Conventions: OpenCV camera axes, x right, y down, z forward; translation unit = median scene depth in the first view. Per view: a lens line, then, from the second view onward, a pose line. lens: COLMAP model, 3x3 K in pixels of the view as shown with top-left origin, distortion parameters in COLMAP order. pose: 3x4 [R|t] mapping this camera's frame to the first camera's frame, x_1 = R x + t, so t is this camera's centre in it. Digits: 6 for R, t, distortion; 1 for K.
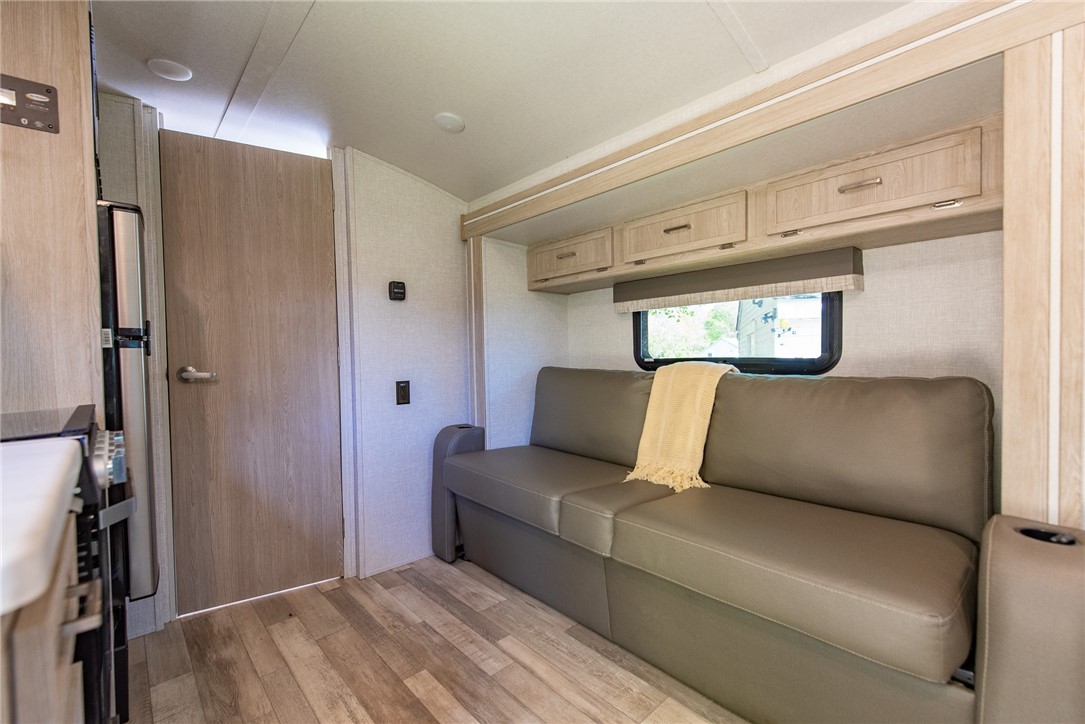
lens RADIAL K [[462.7, 0, 550.7], [0, 462.7, 362.3], [0, 0, 1]] dist [0.000294, -0.001448]
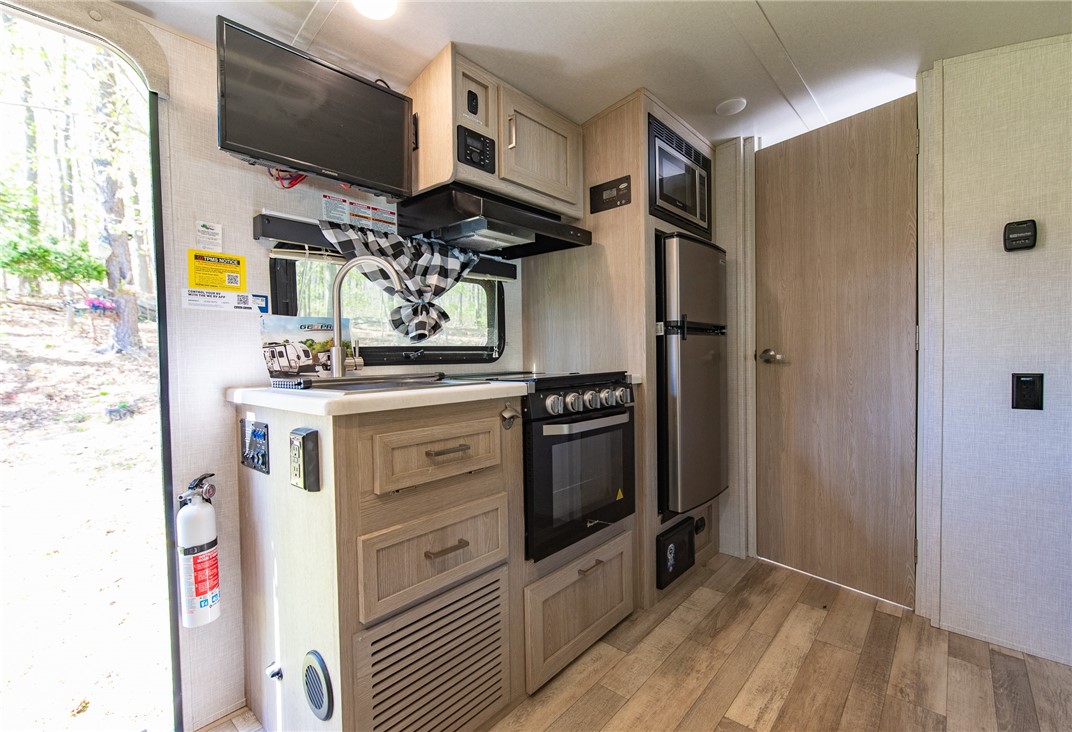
lens RADIAL K [[473.4, 0, 542.5], [0, 473.4, 365.4], [0, 0, 1]] dist [-0.004591, 0.000626]
pose [[0.090241, 0.038516, -0.995175, 0.326194], [-0.000682, 0.999254, 0.038612, 0.004446], [0.995920, -0.002805, 0.090200, 0.307625]]
